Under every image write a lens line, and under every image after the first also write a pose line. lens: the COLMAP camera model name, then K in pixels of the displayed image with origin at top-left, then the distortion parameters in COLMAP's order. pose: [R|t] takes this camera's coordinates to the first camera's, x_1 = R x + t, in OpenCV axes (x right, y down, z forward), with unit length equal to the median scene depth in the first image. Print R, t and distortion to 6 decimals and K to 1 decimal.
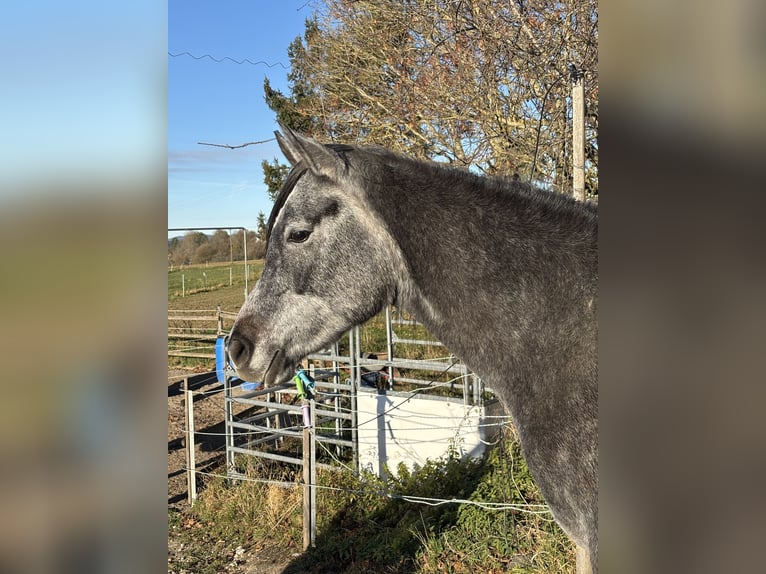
lens RADIAL K [[860.3, 0, 383.0], [0, 860.3, 287.0], [0, 0, 1]] dist [0.165099, -0.017283]
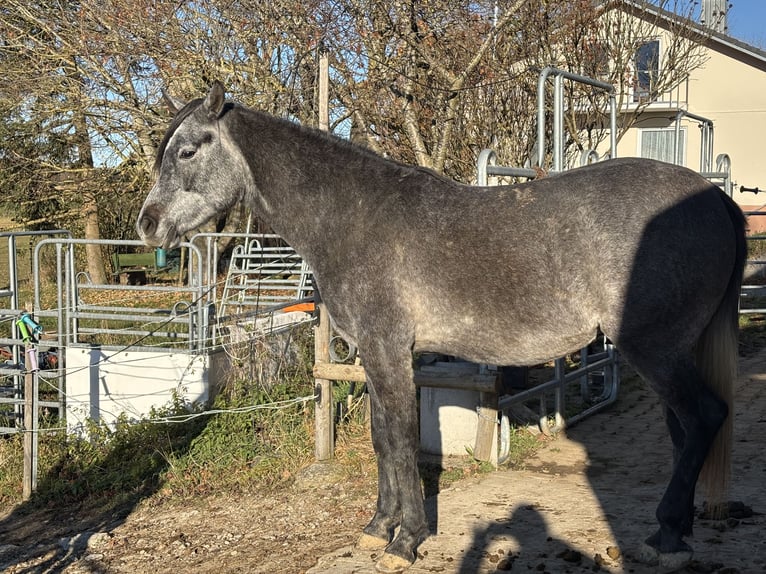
lens RADIAL K [[1327.8, 0, 383.0], [0, 1327.8, 287.0], [0, 0, 1]] dist [0.021655, 0.044621]
pose [[0.943741, 0.017848, 0.330205, -0.188488], [-0.014651, 0.999819, -0.012169, 0.070495], [-0.330362, 0.006647, 0.943831, -0.482864]]
